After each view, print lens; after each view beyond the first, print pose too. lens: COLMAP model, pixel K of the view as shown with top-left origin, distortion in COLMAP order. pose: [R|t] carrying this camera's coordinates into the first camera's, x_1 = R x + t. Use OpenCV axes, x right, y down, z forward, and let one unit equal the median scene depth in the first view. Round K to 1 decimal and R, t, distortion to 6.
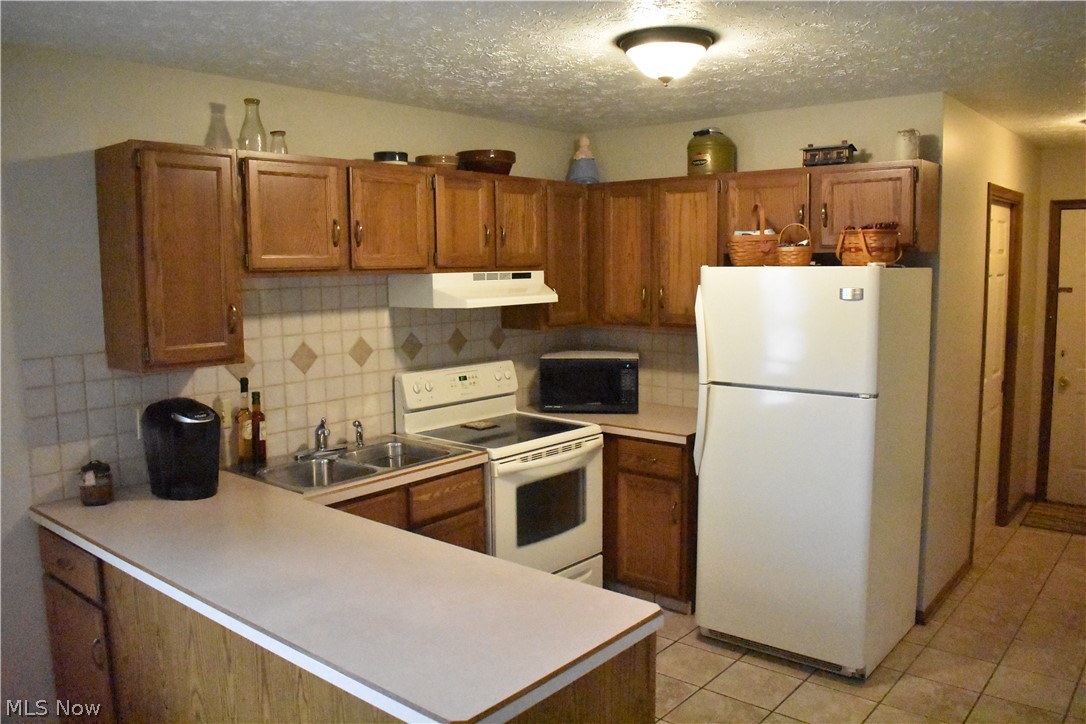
lens RADIAL K [[853.9, 0, 540.7], [0, 853.9, 358.5], [0, 0, 1]] dist [-0.092733, 0.010150]
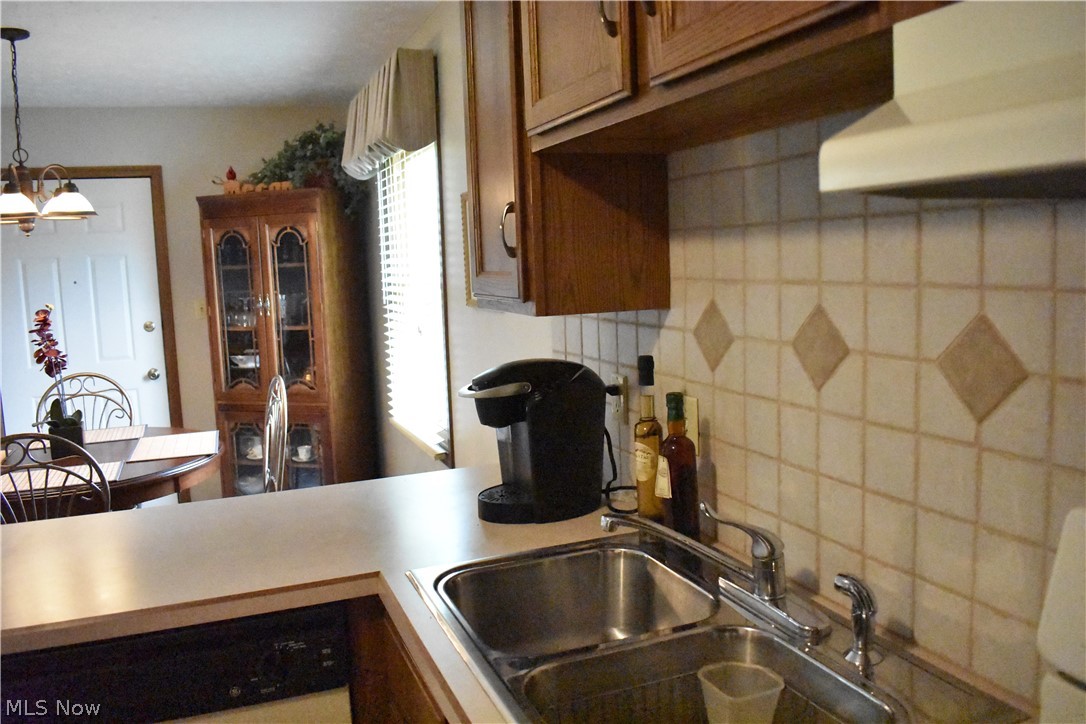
lens RADIAL K [[853.9, 0, 539.7], [0, 853.9, 356.9], [0, 0, 1]] dist [-0.092733, 0.010150]
pose [[-0.475883, 0.135613, -0.868990, 0.093682], [-0.050773, 0.982157, 0.181078, -0.055641], [0.878042, 0.130293, -0.460507, 1.042774]]
